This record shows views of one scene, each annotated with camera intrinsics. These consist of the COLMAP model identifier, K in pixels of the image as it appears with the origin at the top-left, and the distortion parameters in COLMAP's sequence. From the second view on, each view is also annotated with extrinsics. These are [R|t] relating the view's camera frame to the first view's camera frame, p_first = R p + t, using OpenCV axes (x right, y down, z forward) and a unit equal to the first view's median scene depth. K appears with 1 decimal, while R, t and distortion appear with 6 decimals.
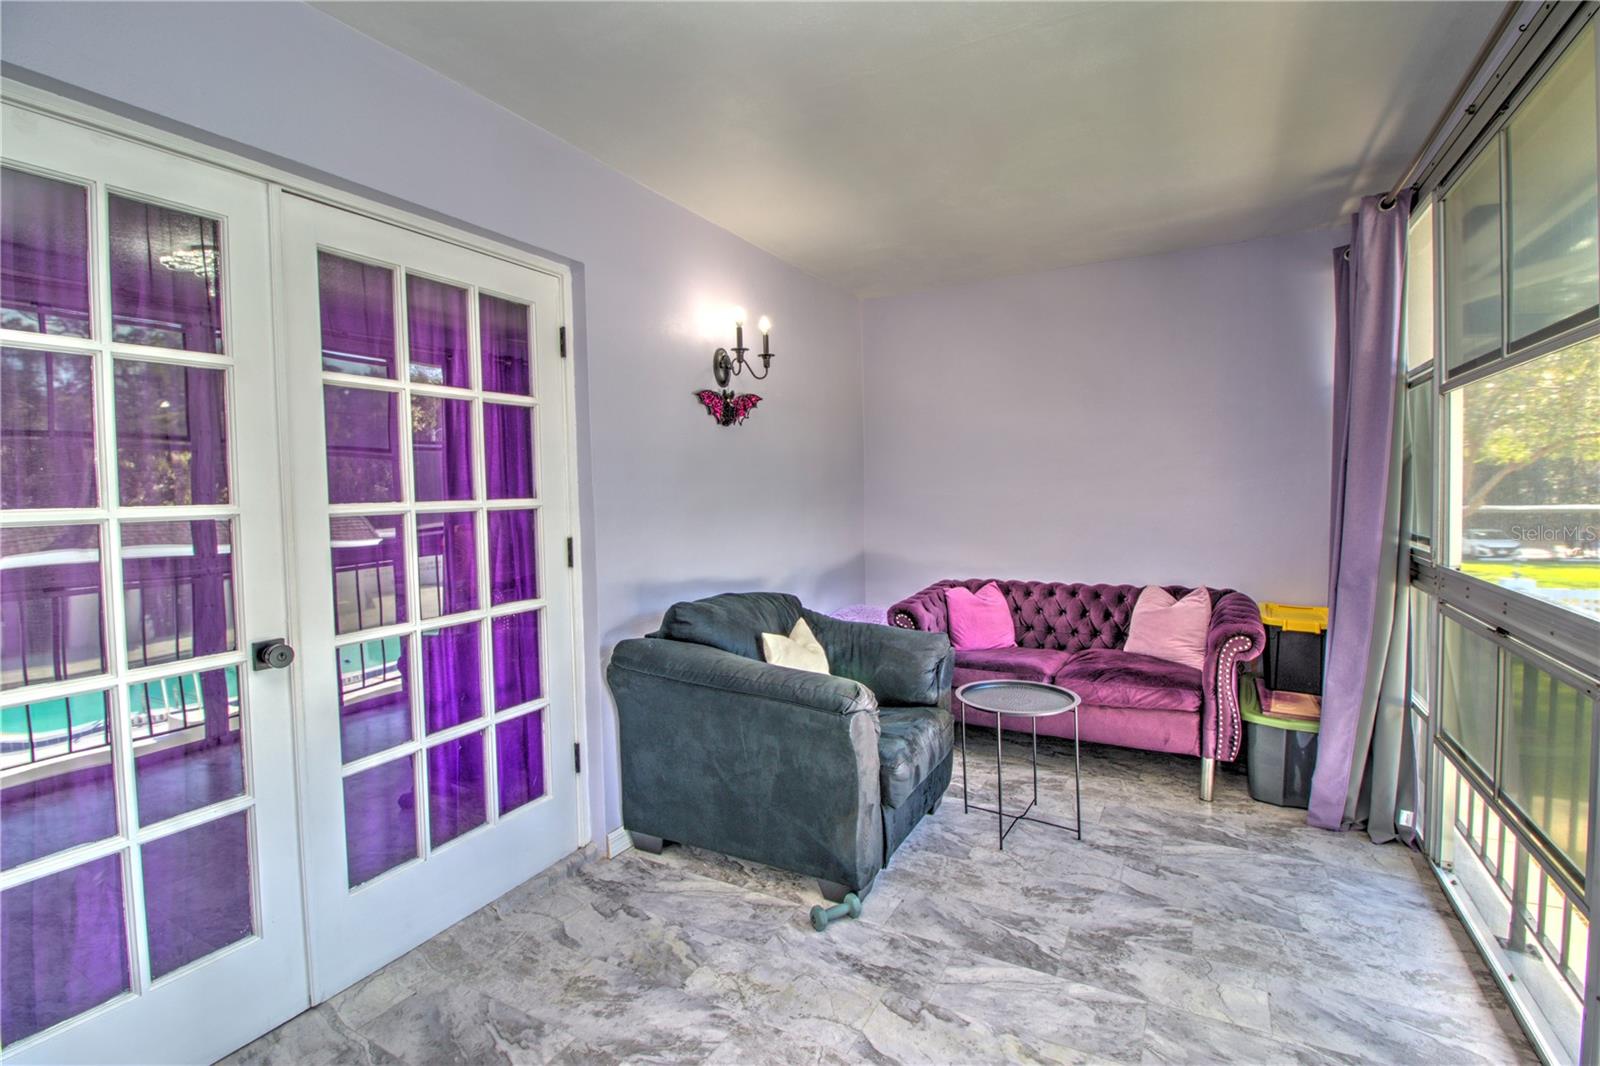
lens RADIAL K [[735.4, 0, 807.8], [0, 735.4, 509.7], [0, 0, 1]] dist [-0.003248, -0.011374]
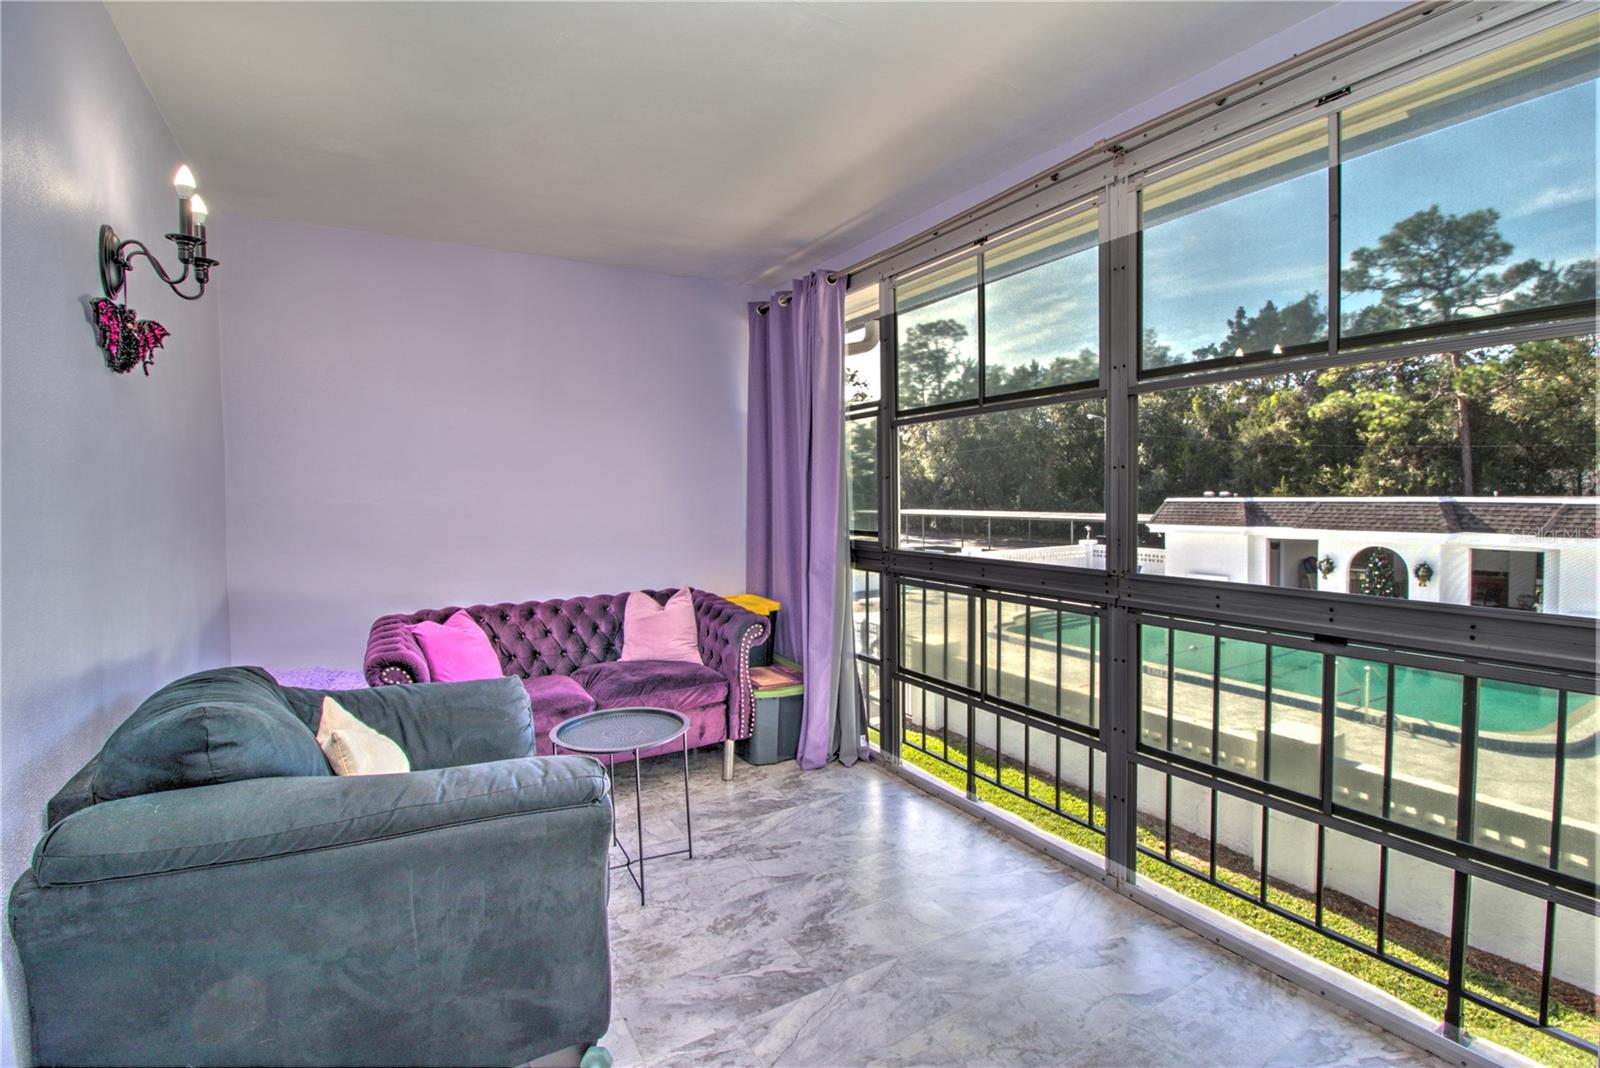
lens RADIAL K [[728.1, 0, 803.3], [0, 728.1, 516.9], [0, 0, 1]] dist [-0.002466, -0.015335]
pose [[0.517172, -0.016186, 0.855729, -0.354634], [0.027109, 0.999629, 0.002524, 0.003917], [-0.855452, 0.021893, 0.517419, 0.363761]]
